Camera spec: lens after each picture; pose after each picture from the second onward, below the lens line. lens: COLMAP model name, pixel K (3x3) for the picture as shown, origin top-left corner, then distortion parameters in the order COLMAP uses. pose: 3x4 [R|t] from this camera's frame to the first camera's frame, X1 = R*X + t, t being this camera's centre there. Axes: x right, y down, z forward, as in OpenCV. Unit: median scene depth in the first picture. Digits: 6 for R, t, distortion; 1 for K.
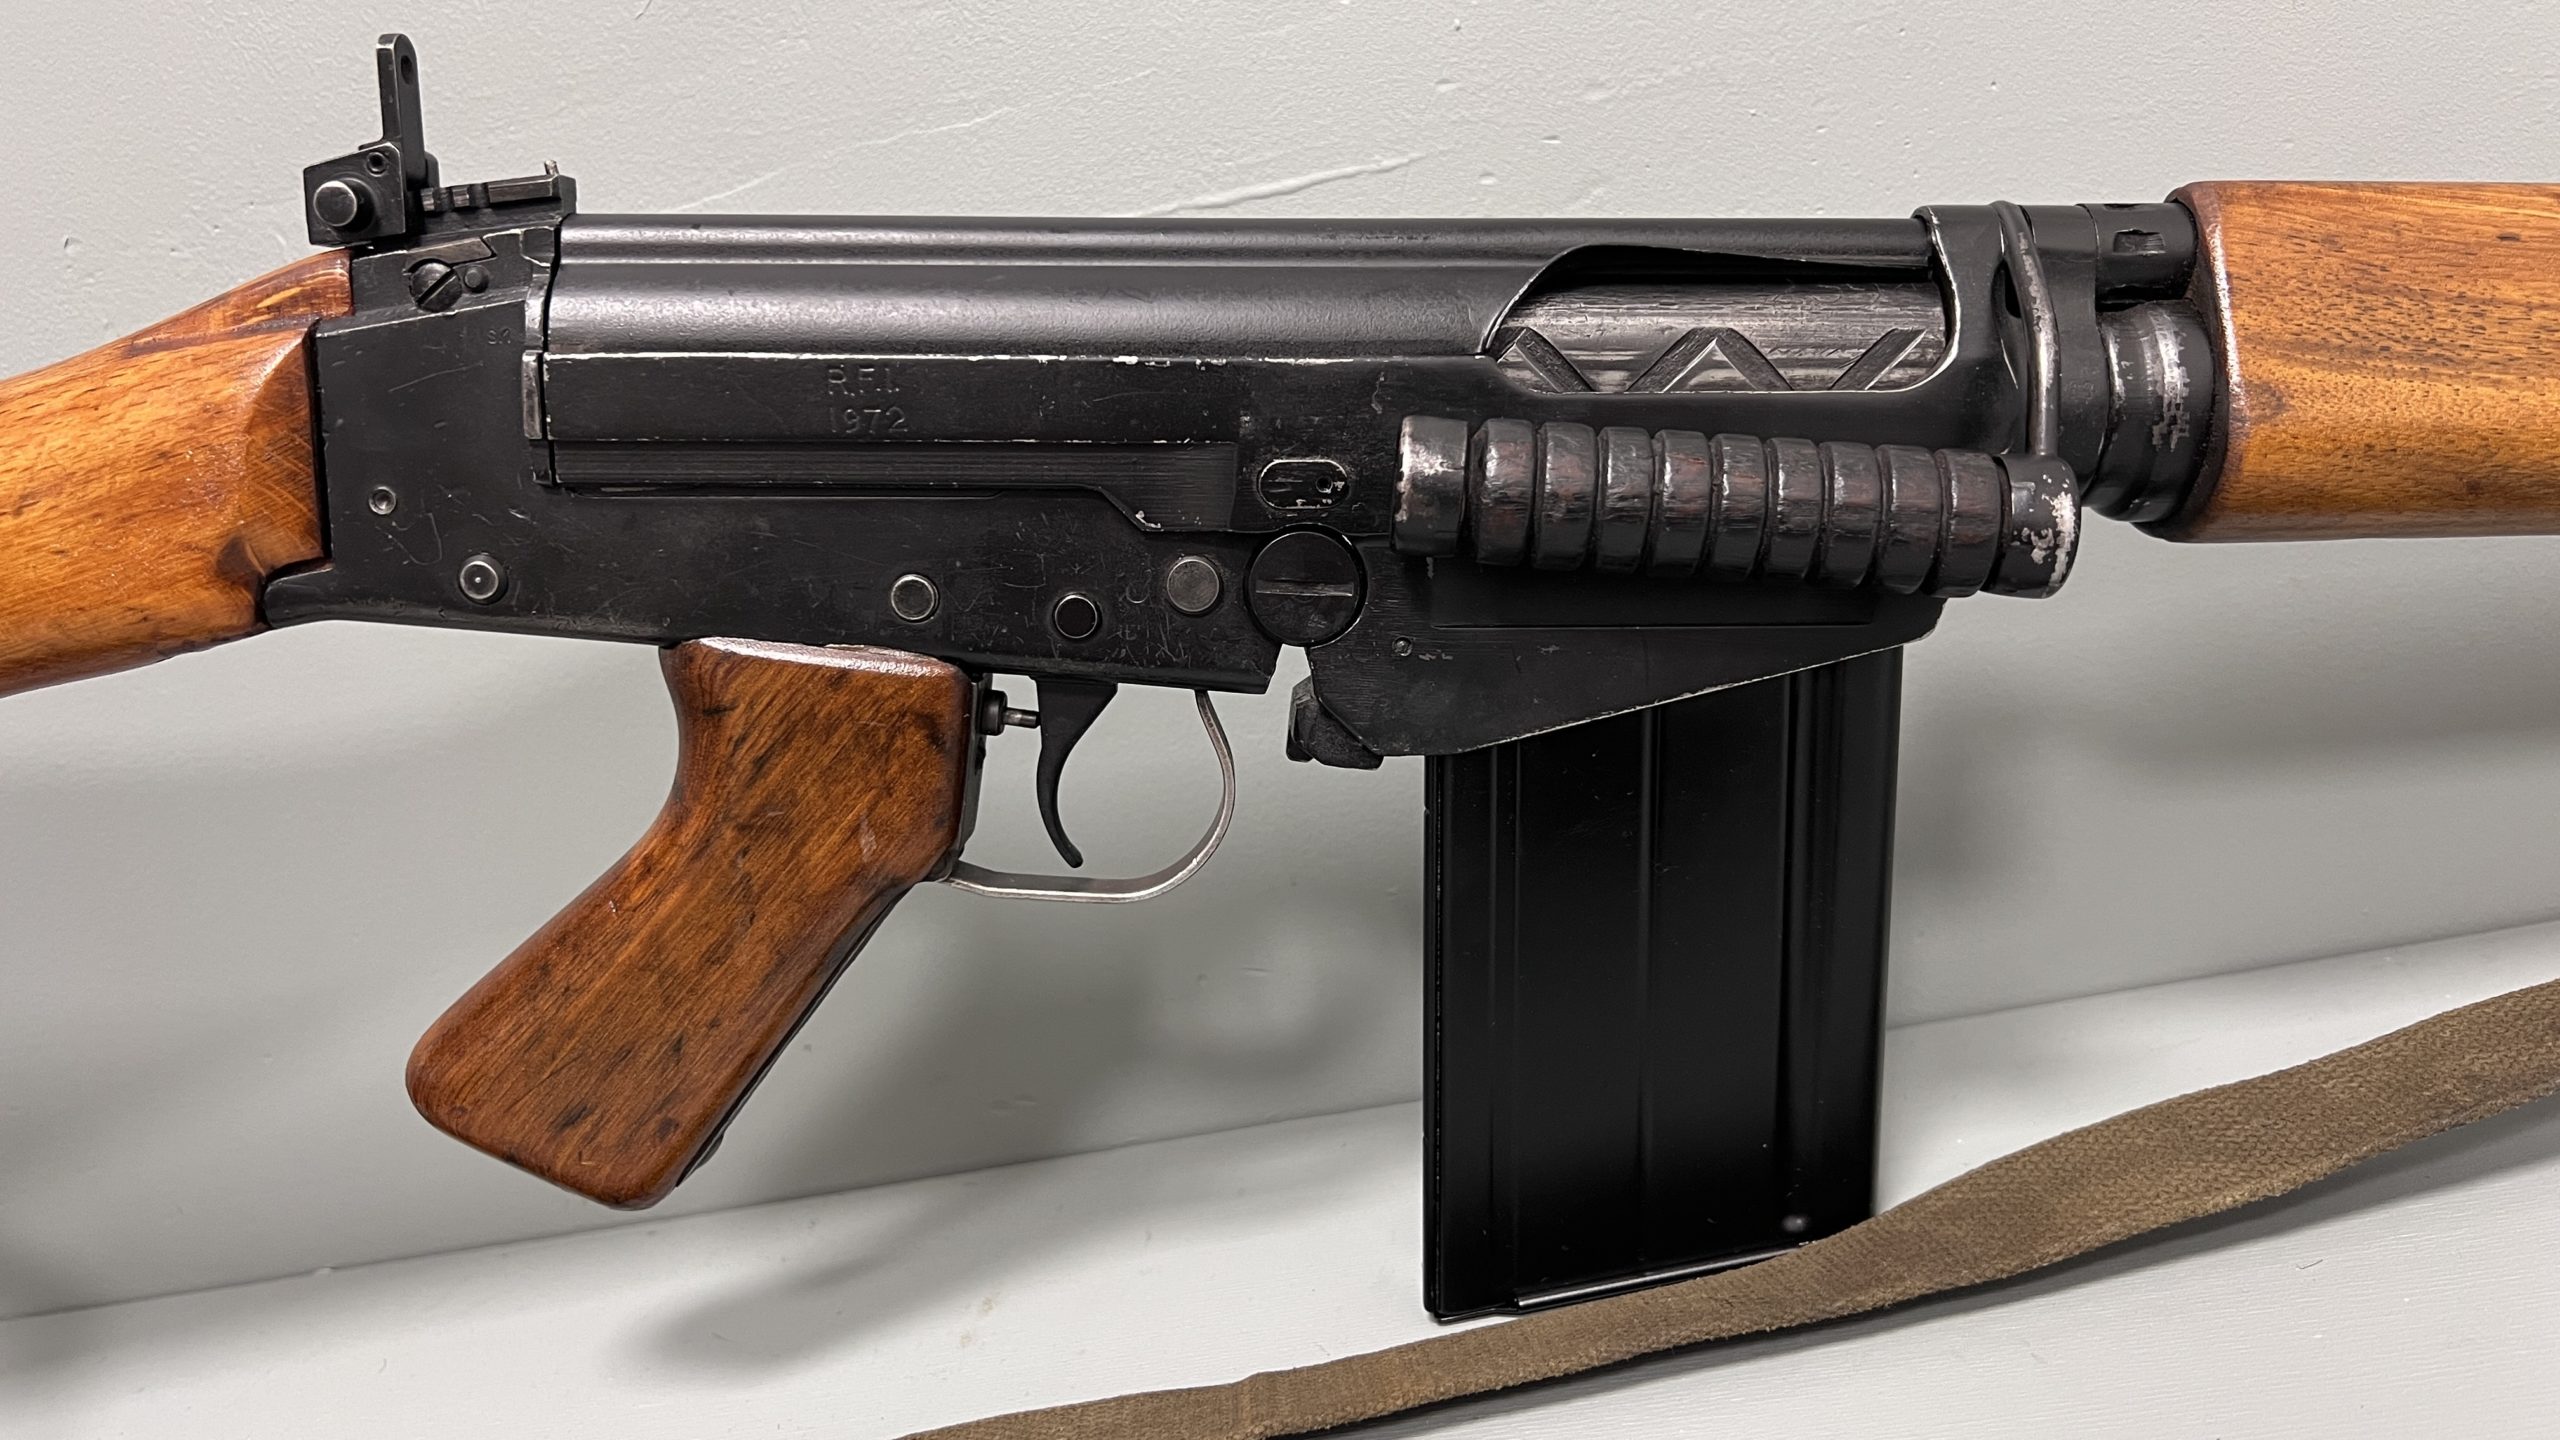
lens RADIAL K [[1860.6, 0, 1252.4], [0, 1860.6, 726.2], [0, 0, 1]] dist [0.046260, -0.057394]
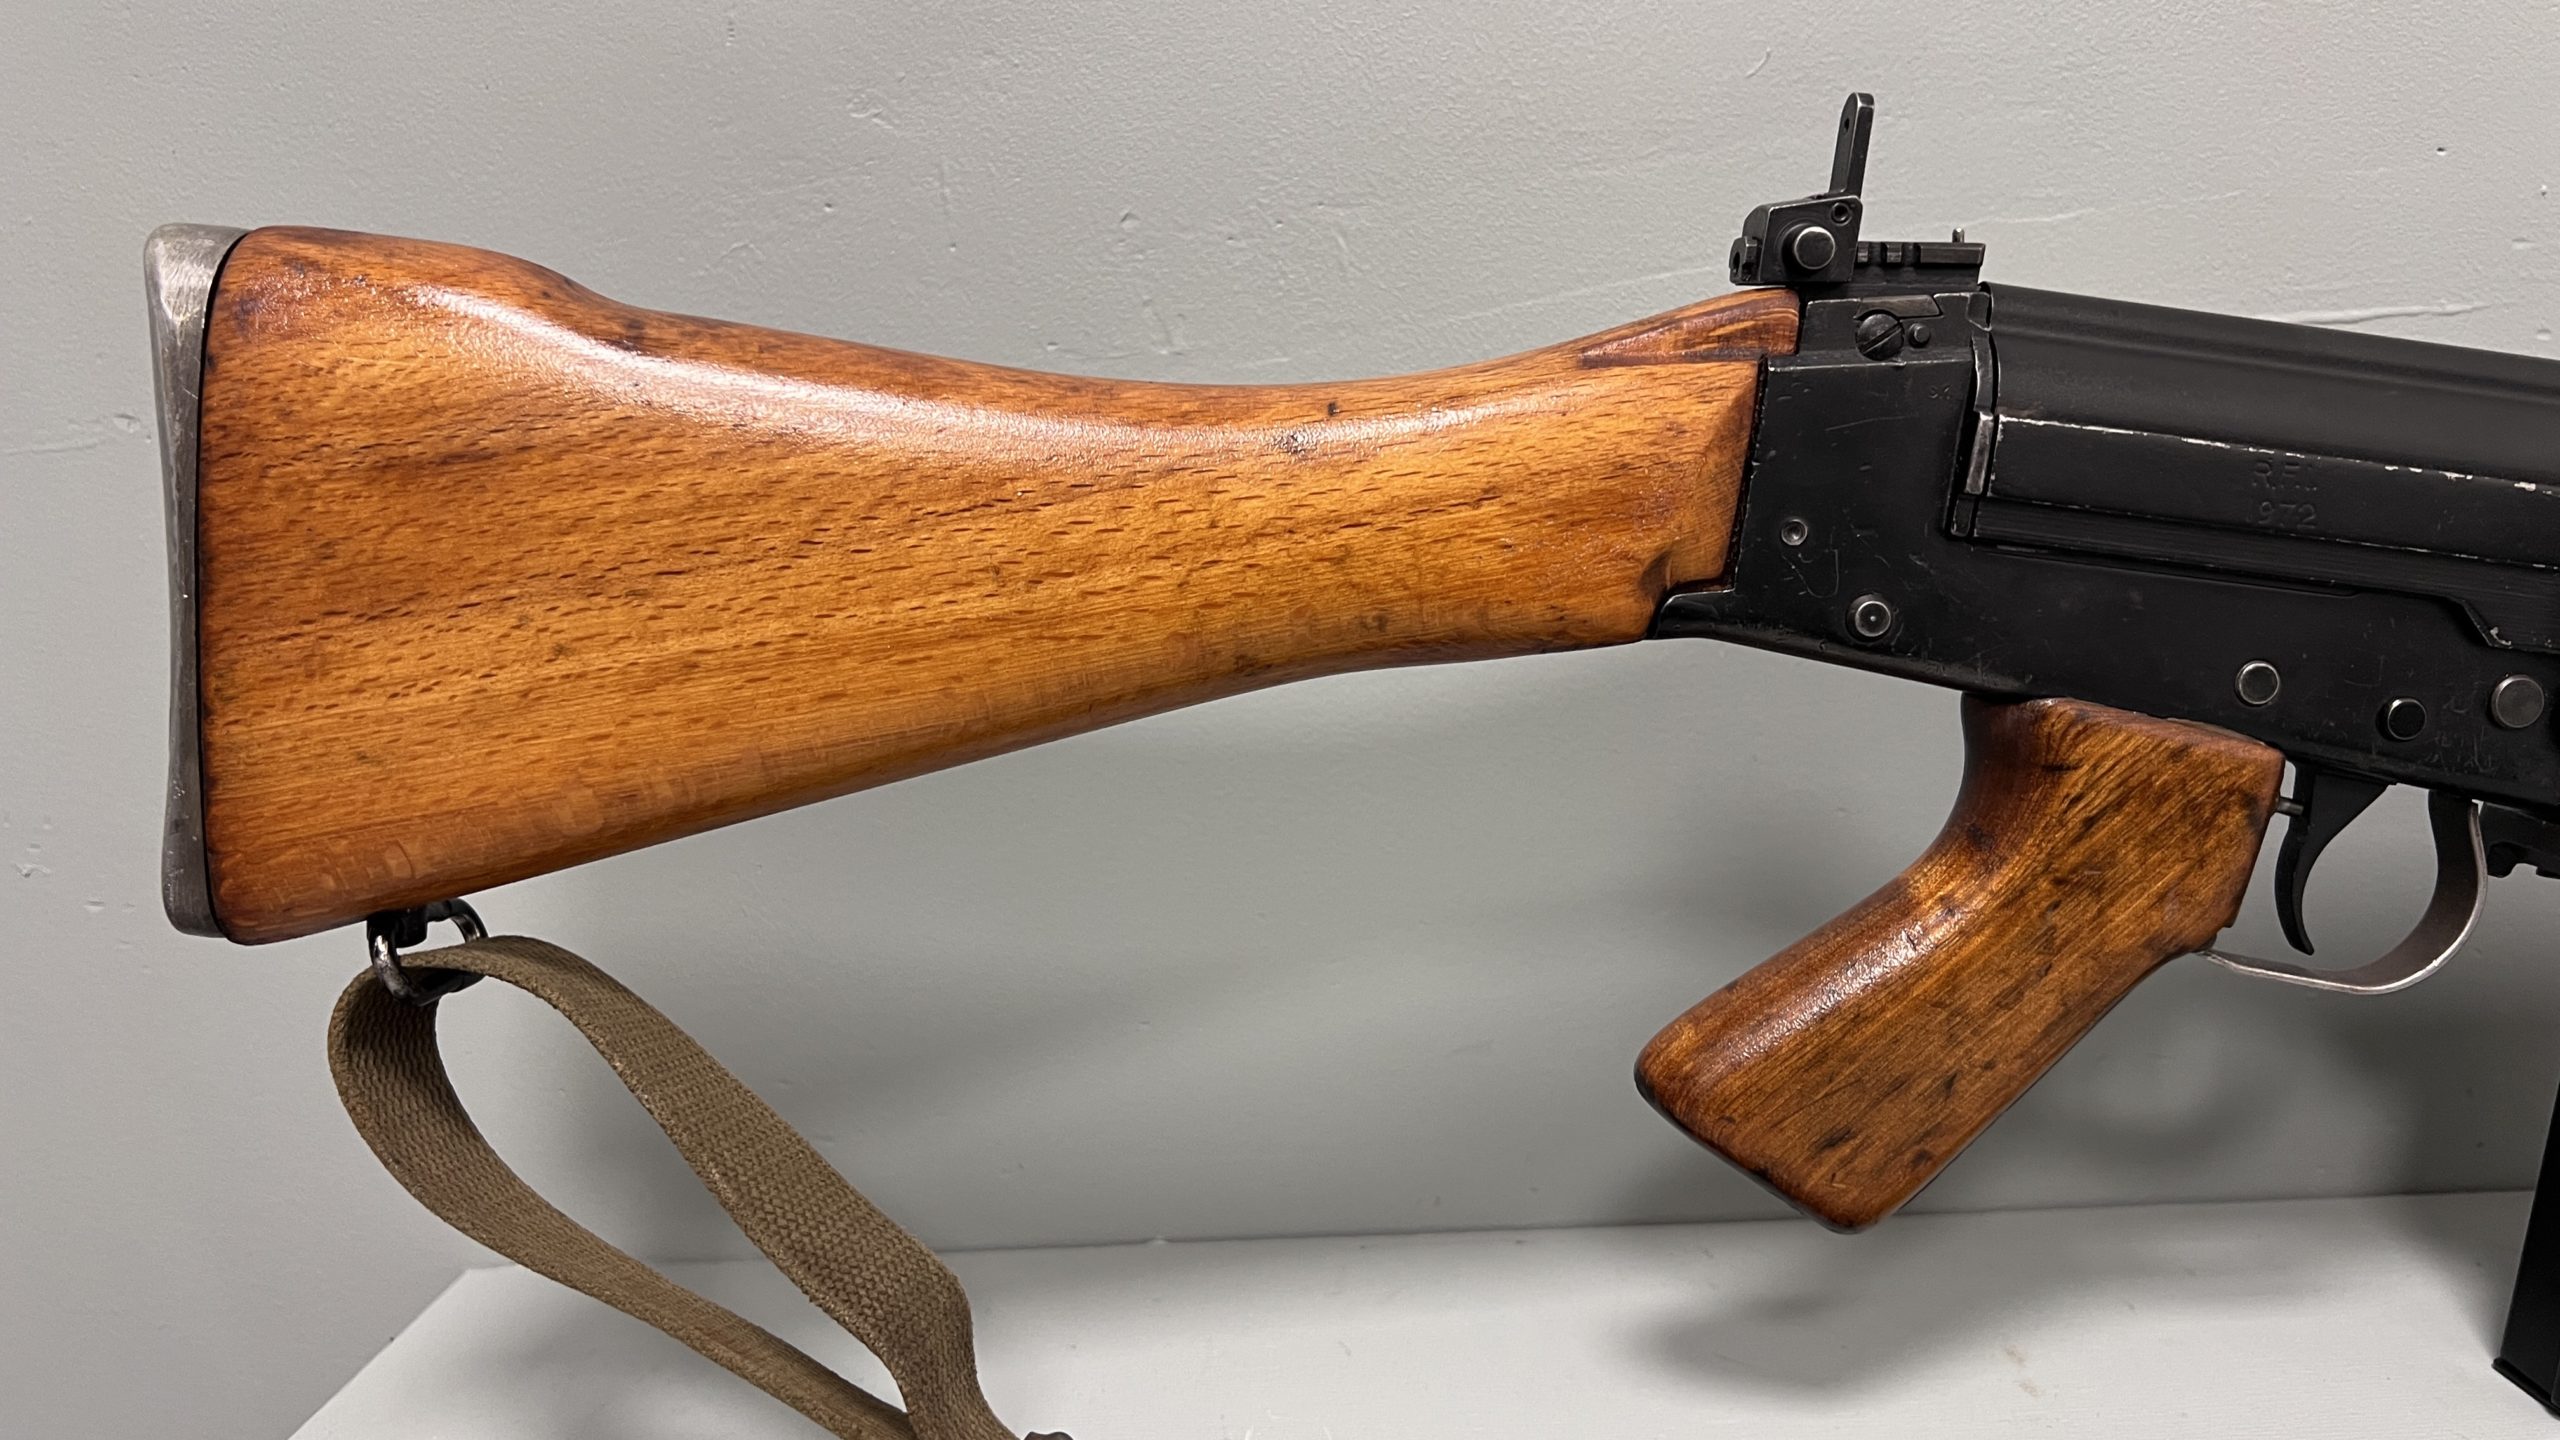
lens RADIAL K [[1860.6, 0, 1252.4], [0, 1860.6, 726.2], [0, 0, 1]] dist [0.046260, -0.057394]
pose [[0.991767, 0.118508, 0.048518, -0.799610], [-0.117540, 0.992817, -0.022336, 0.045389], [-0.050817, 0.016450, 0.998573, -0.021403]]
